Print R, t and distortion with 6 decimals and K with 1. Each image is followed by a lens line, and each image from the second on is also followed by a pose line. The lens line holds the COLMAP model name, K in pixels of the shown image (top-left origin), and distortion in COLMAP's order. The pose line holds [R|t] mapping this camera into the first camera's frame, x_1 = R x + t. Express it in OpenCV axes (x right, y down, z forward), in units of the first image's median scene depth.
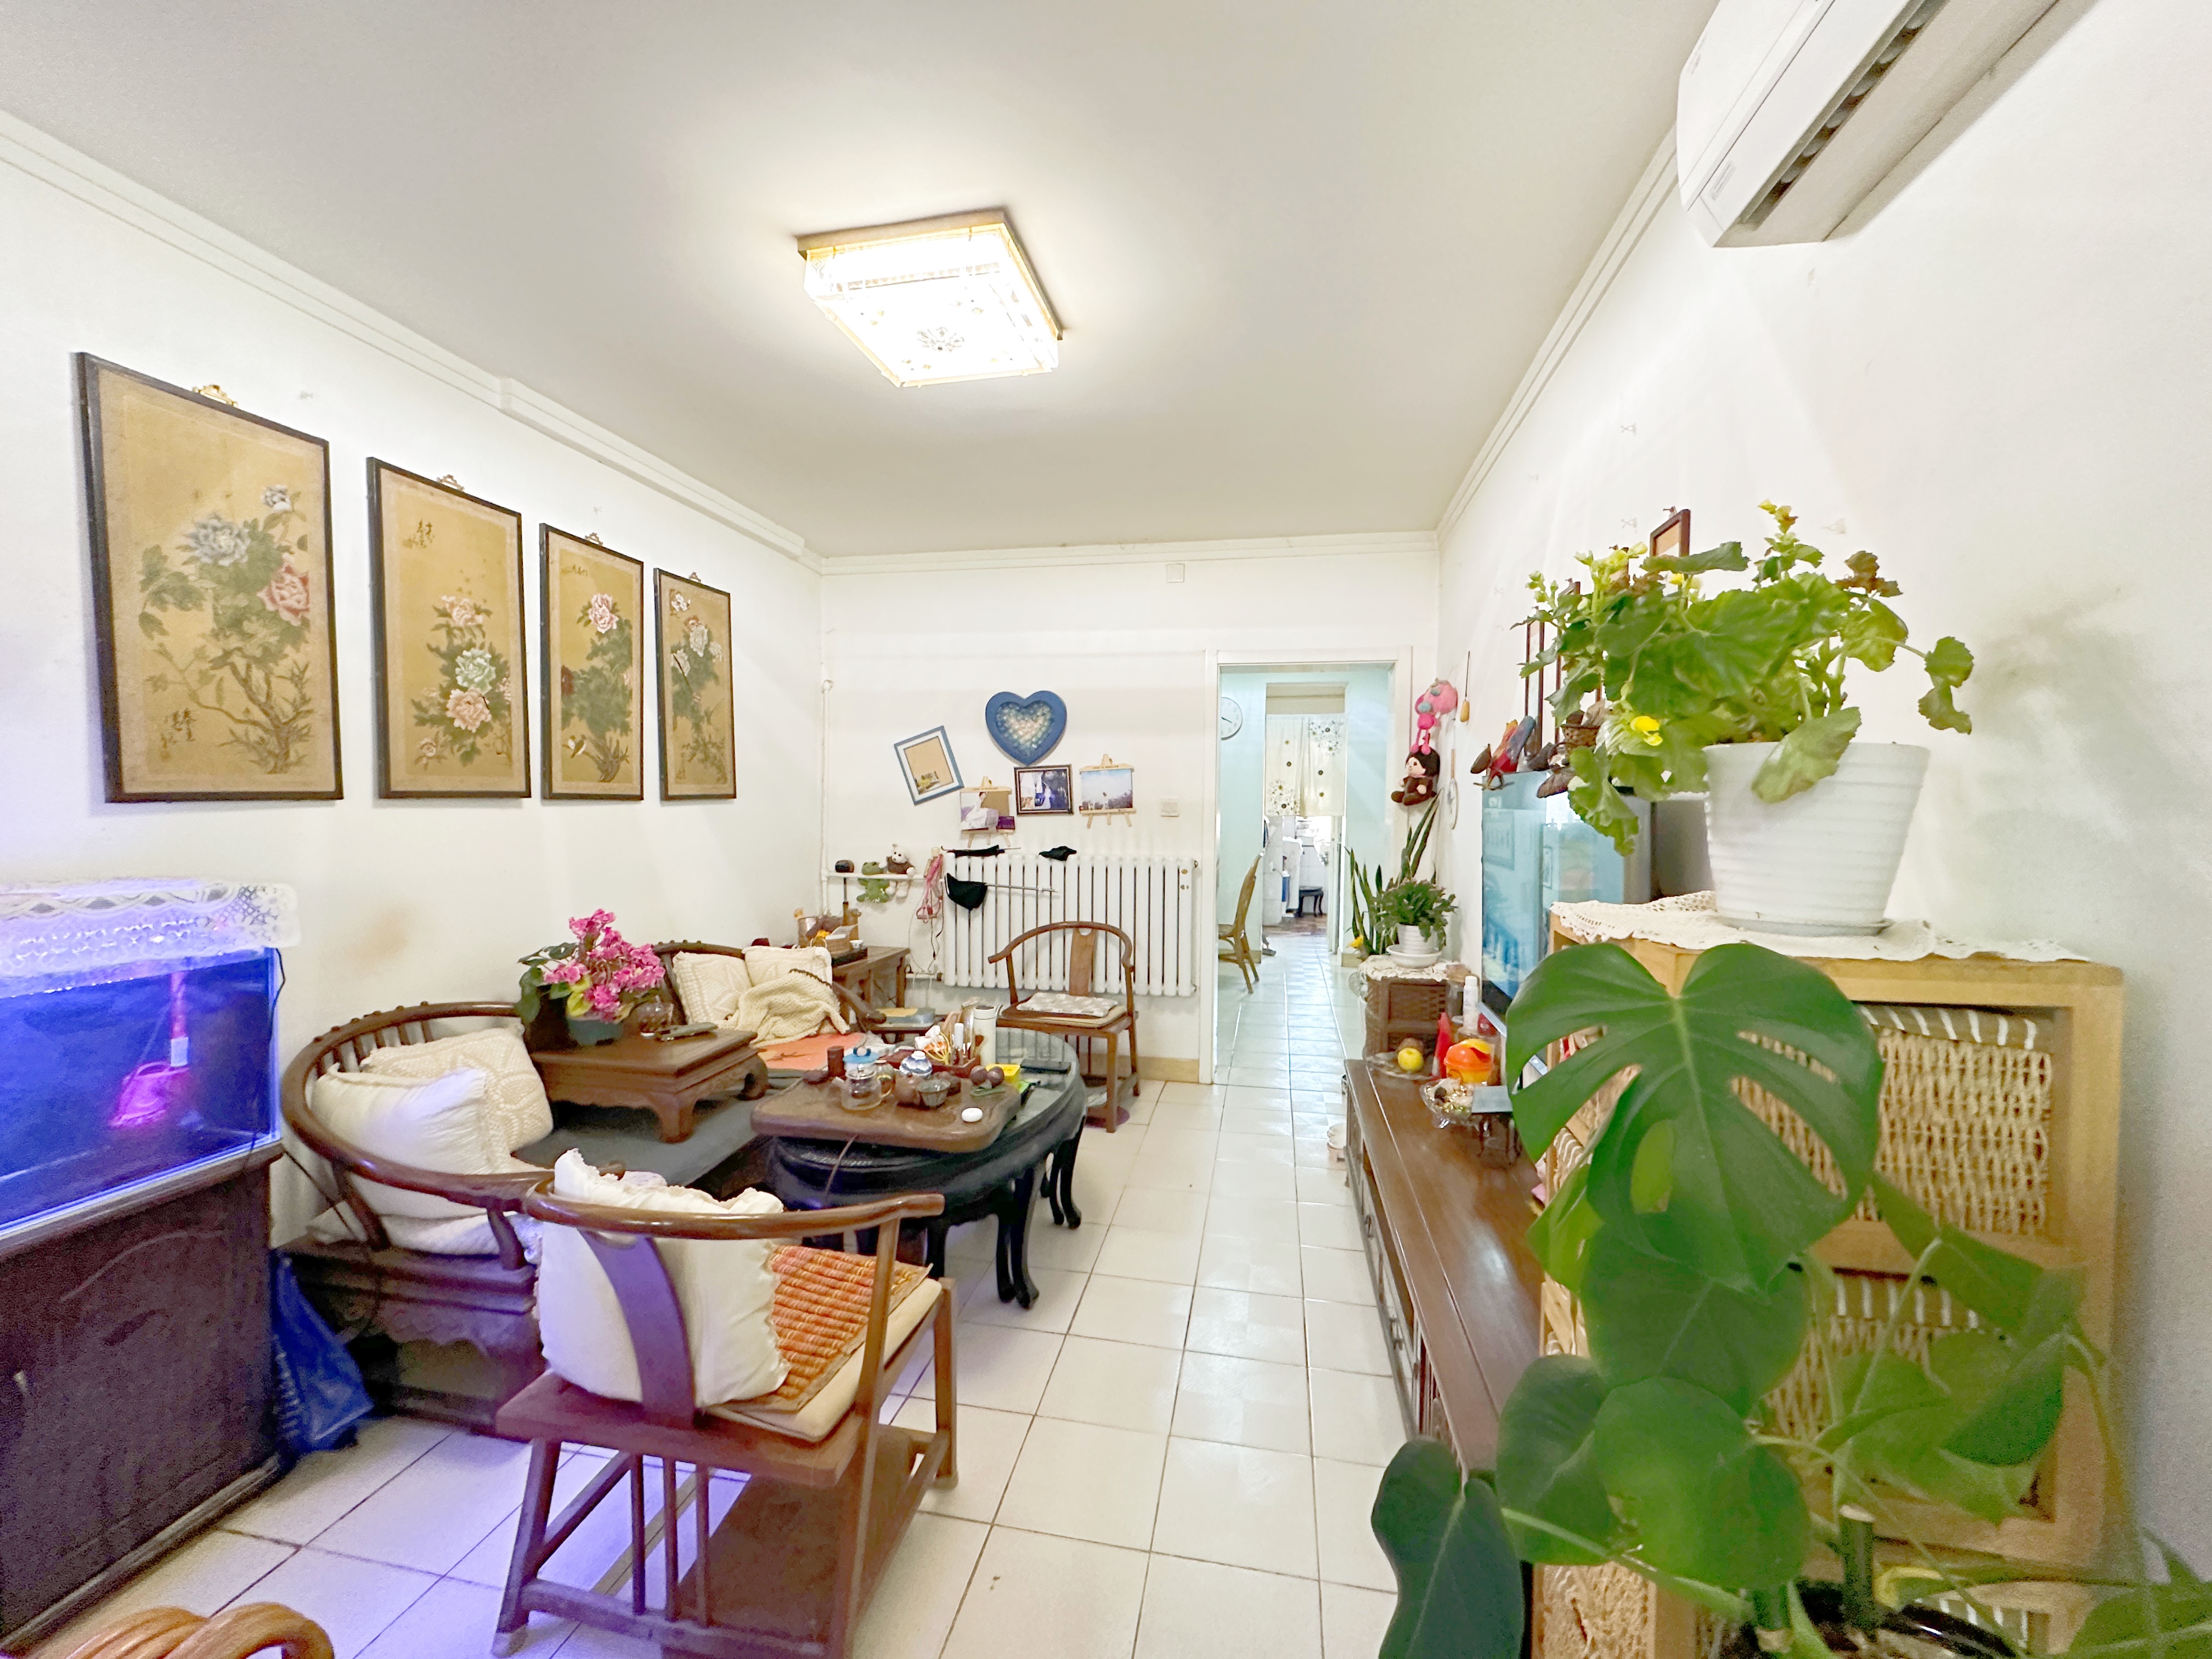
lens RADIAL K [[880.9, 0, 1096.0], [0, 880.9, 833.6], [0, 0, 1]] dist [-0.001385, -0.000065]
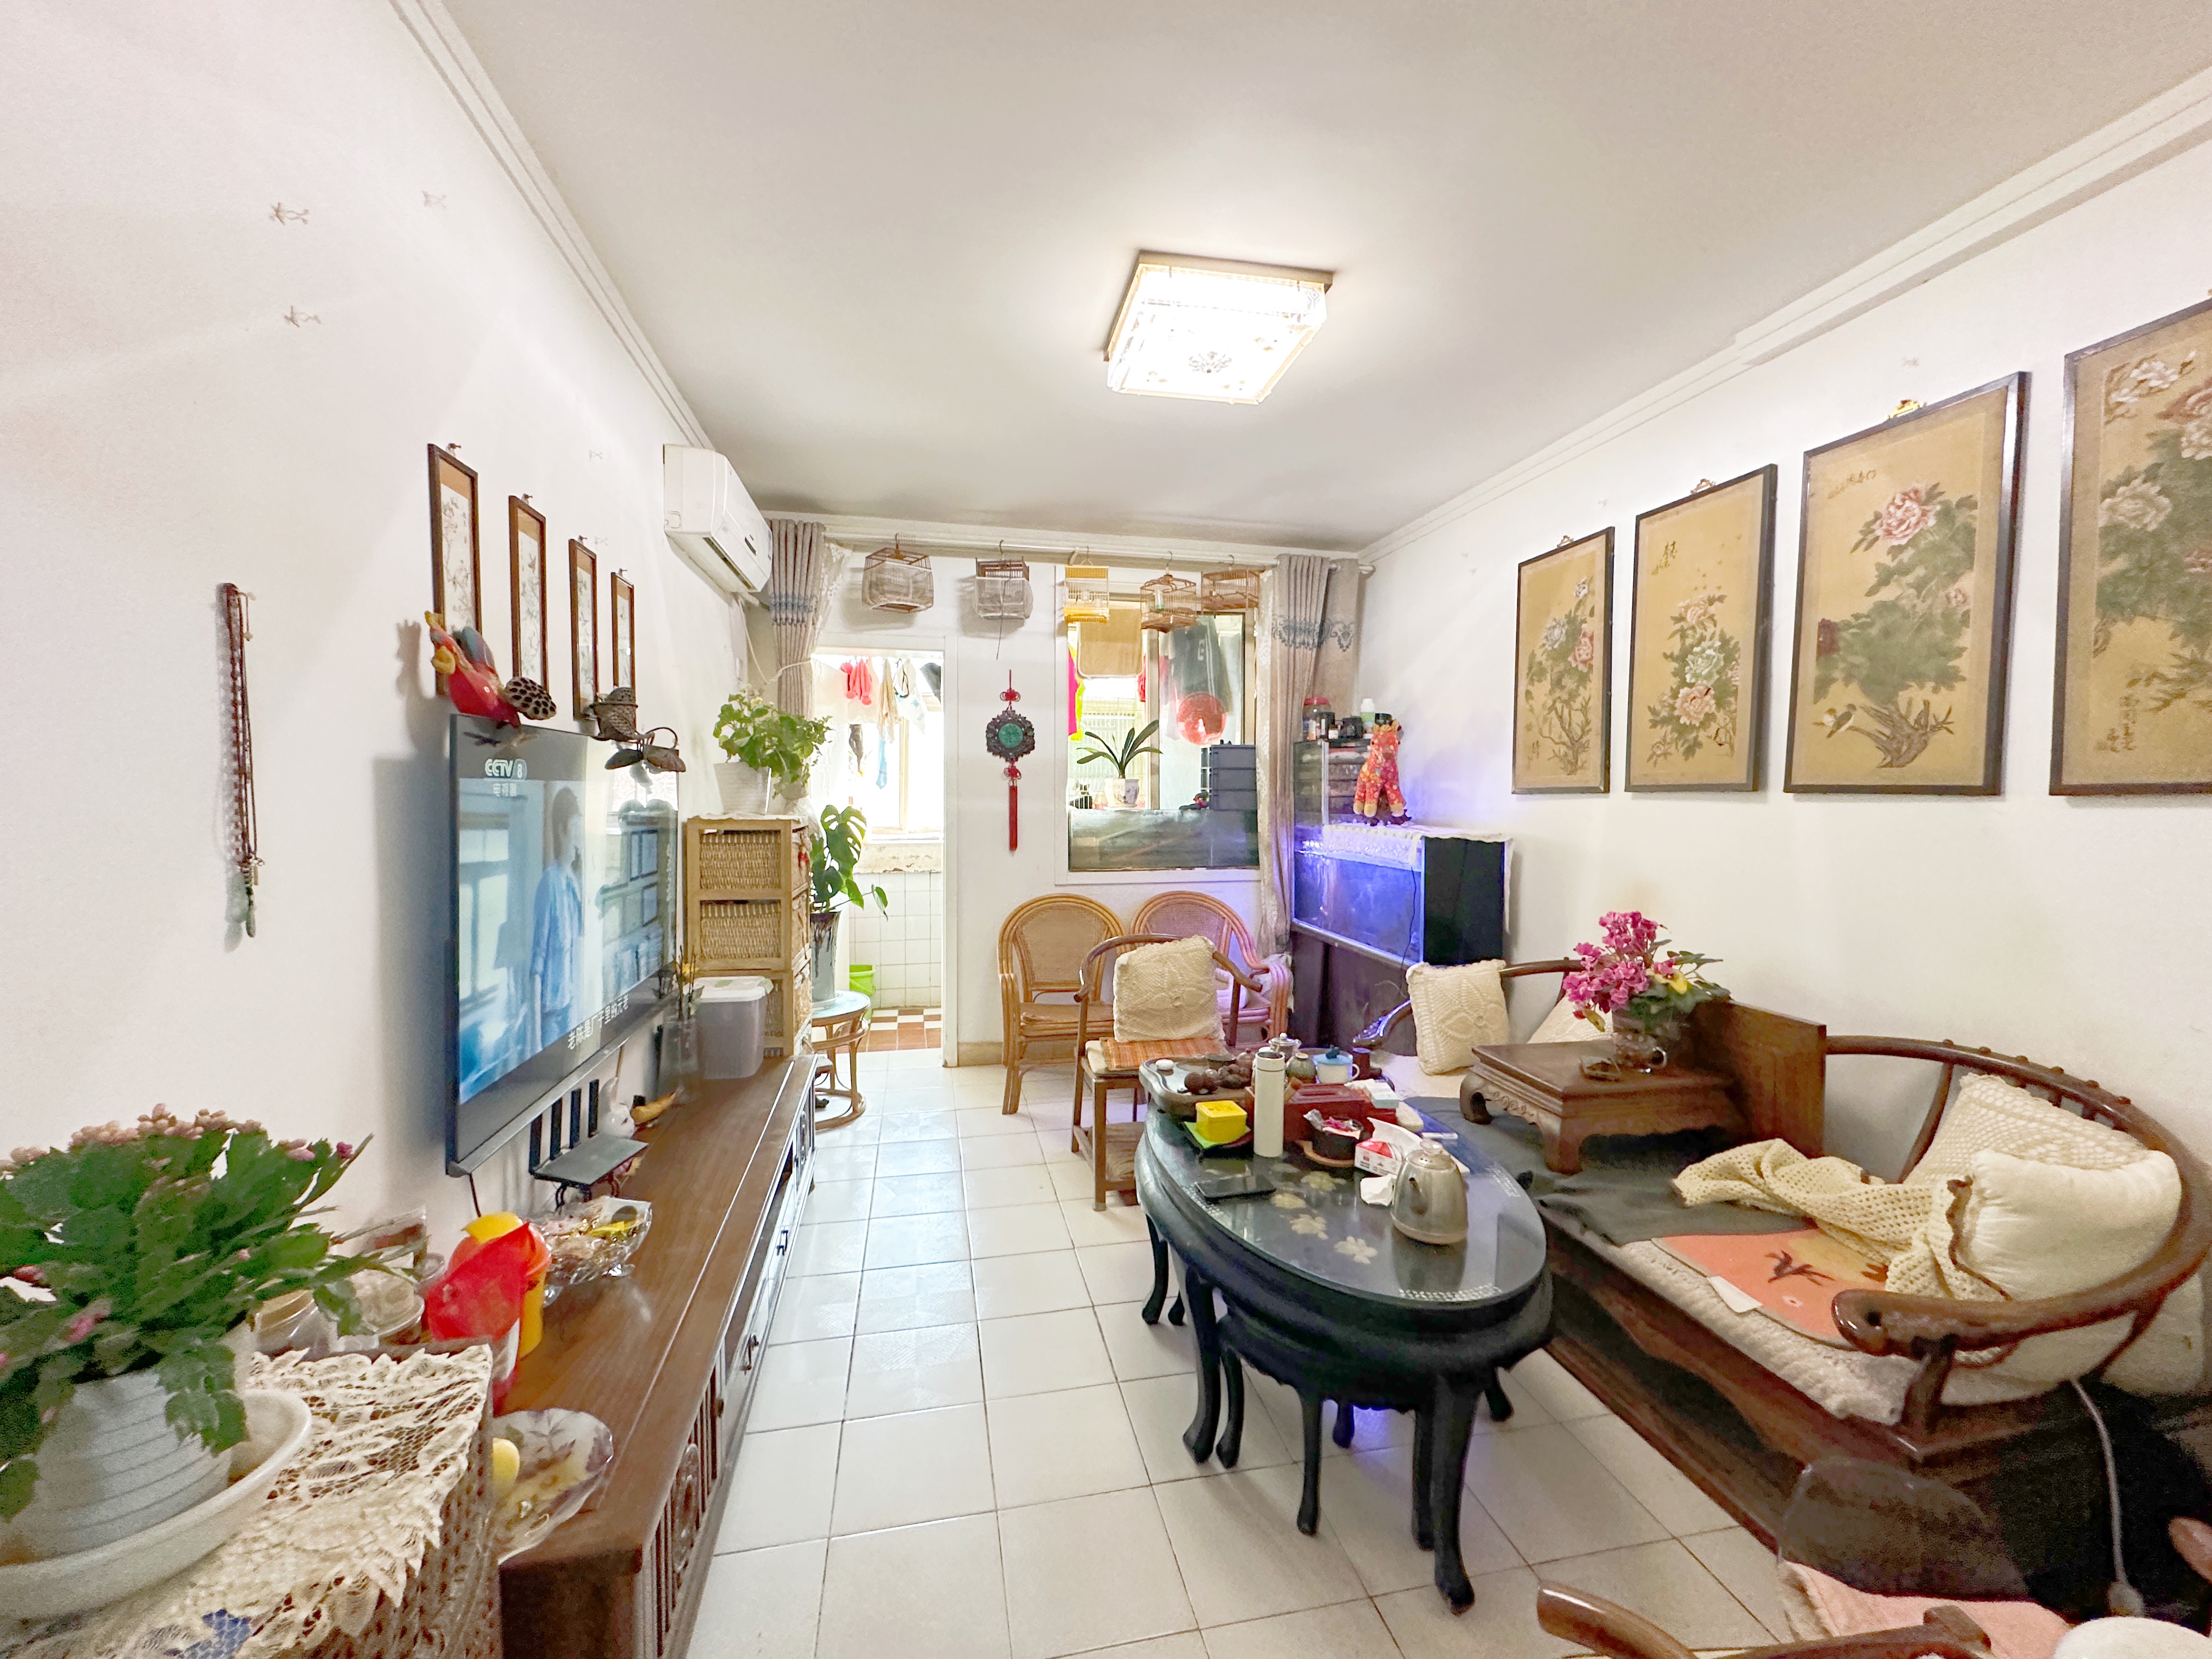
lens RADIAL K [[880.9, 0, 1095.2], [0, 880.9, 828.6], [0, 0, 1]] dist [-0.001385, -0.000065]
pose [[-0.920249, 0.018353, -0.390904, 0.332381], [-0.012956, 0.996923, 0.077305, -0.067147], [0.391120, 0.076204, -0.917180, 1.682126]]
